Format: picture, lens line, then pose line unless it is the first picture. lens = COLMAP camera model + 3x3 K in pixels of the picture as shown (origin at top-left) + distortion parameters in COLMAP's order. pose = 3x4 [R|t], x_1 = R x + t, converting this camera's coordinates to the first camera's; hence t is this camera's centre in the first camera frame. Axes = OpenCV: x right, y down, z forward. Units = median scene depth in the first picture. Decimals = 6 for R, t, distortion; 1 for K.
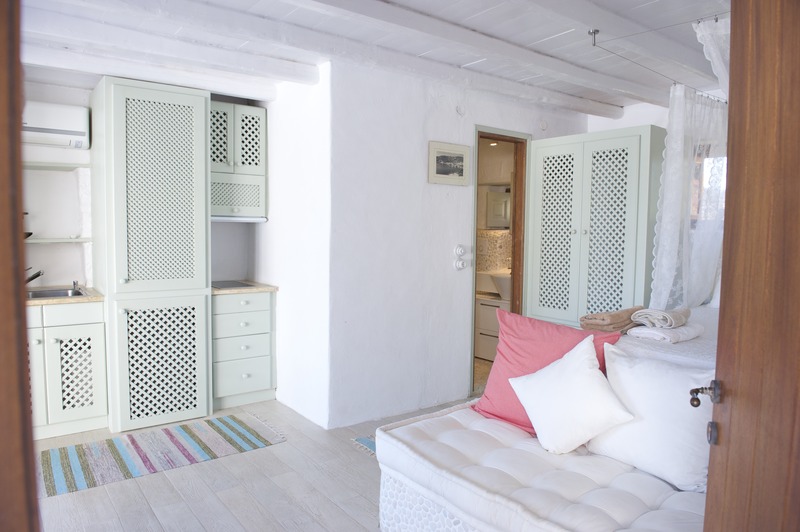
lens RADIAL K [[549.0, 0, 399.5], [0, 549.0, 266.1], [0, 0, 1]] dist [-0.046426, -0.005372]
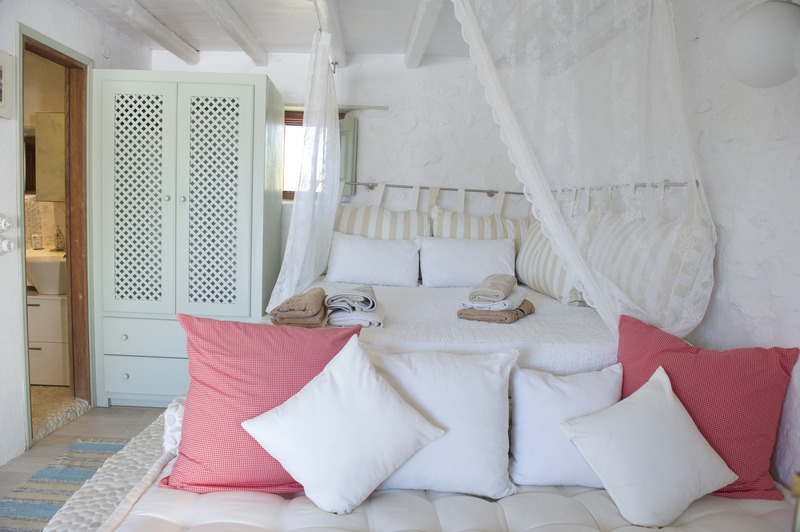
lens RADIAL K [[549.0, 0, 400.0], [0, 549.0, 266.6], [0, 0, 1]] dist [-0.046426, -0.005372]
pose [[0.587229, -0.064901, 0.806815, -0.114712], [0.025537, 0.997770, 0.061675, -0.005597], [-0.809018, -0.015614, 0.587576, 0.290171]]
